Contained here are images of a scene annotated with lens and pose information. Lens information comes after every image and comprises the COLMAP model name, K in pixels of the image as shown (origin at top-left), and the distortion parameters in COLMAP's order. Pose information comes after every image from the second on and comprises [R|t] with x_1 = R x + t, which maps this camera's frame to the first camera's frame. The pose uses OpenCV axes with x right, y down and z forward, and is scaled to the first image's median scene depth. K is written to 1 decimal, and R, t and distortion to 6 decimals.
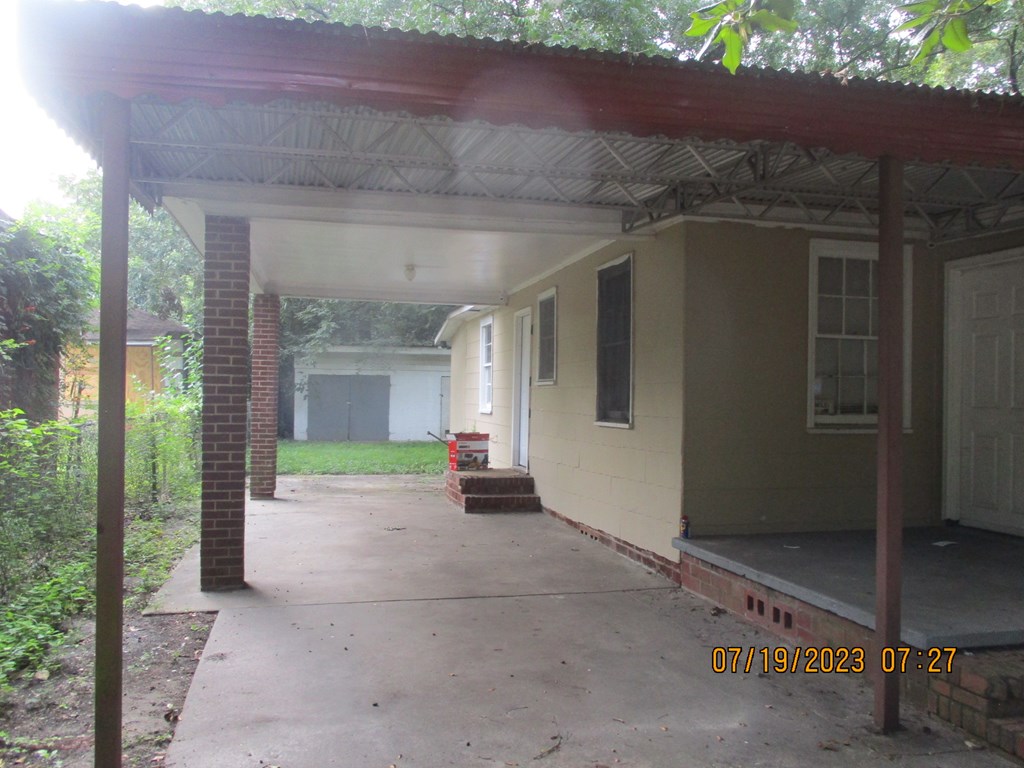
lens RADIAL K [[855.8, 0, 512.4], [0, 855.8, 385.6], [0, 0, 1]] dist [-0.015564, -0.009602]
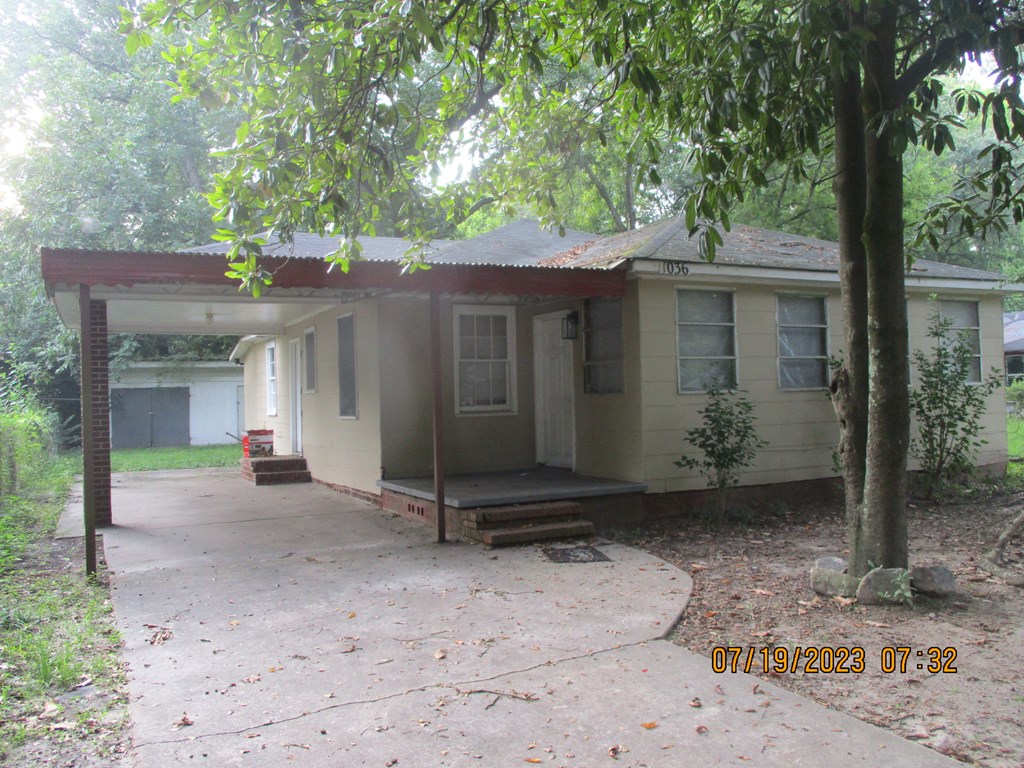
lens RADIAL K [[855.8, 0, 516.4], [0, 855.8, 390.4], [0, 0, 1]] dist [-0.015564, -0.009602]
pose [[0.972943, -0.036257, 0.228183, 0.039102], [0.034965, 0.999341, 0.009702, -0.005977], [-0.228384, -0.001462, 0.973570, -0.396851]]
